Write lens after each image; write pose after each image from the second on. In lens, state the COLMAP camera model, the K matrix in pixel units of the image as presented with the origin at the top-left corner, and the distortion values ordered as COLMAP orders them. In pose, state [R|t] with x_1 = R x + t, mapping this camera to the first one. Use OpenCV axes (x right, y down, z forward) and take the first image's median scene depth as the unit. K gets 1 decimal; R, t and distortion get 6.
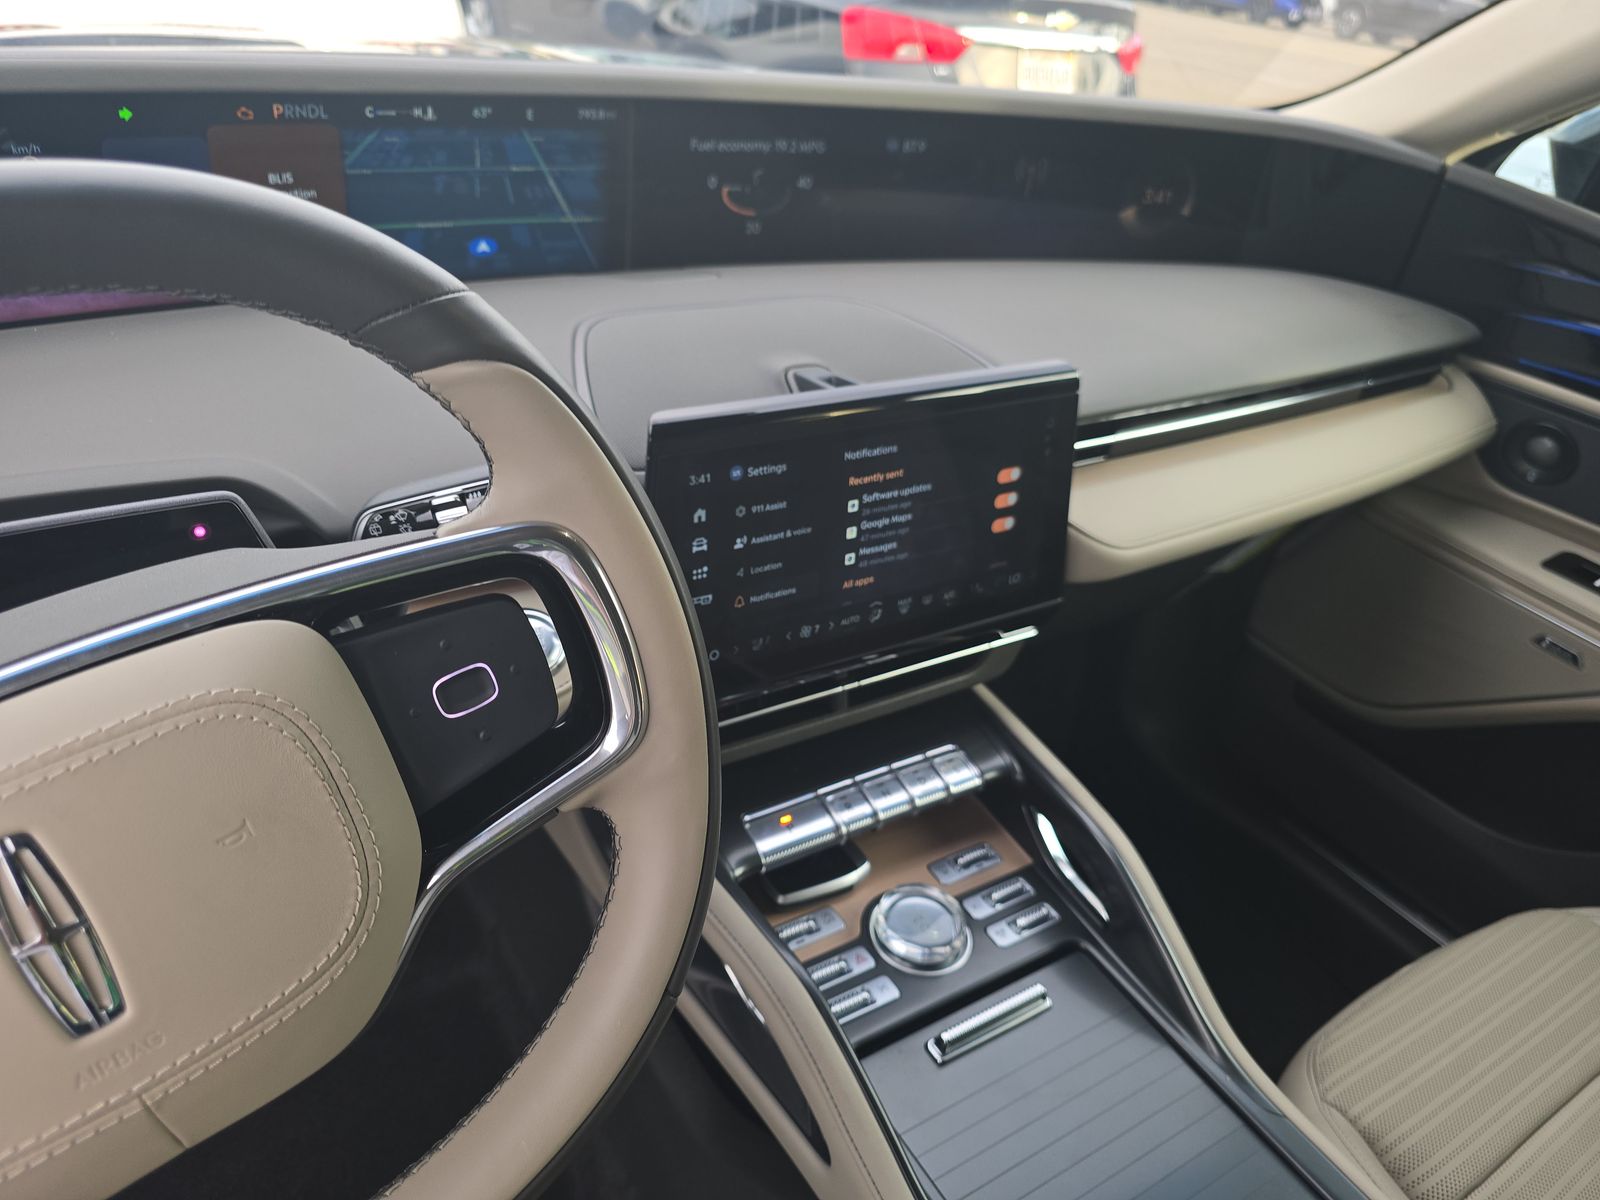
lens RADIAL K [[1094.1, 0, 786.8], [0, 1094.1, 598.3], [0, 0, 1]] dist [0.039193, -0.056216]
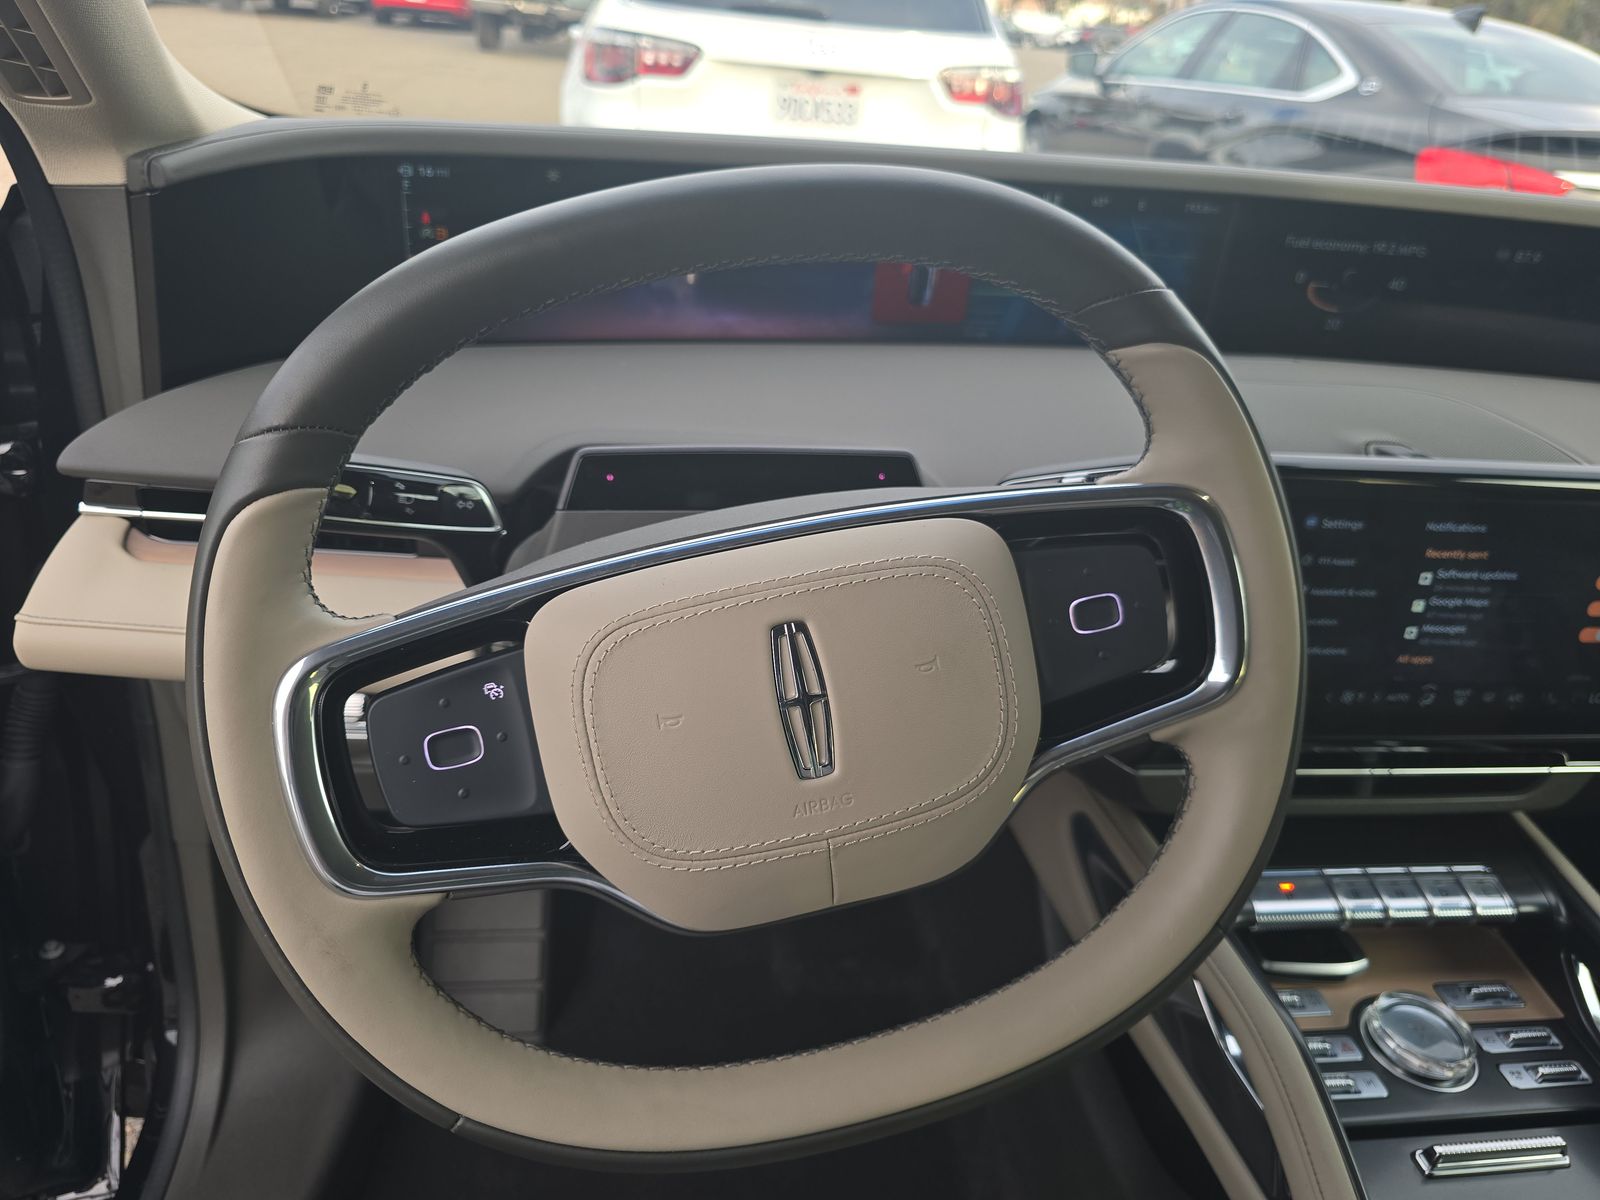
lens RADIAL K [[1094.1, 0, 786.8], [0, 1094.1, 598.3], [0, 0, 1]] dist [0.039193, -0.056216]
pose [[0.907276, 0.166536, -0.386155, -0.071124], [-0.207773, 0.975859, -0.067309, 0.112192], [0.365623, 0.141300, 0.919975, -0.116226]]
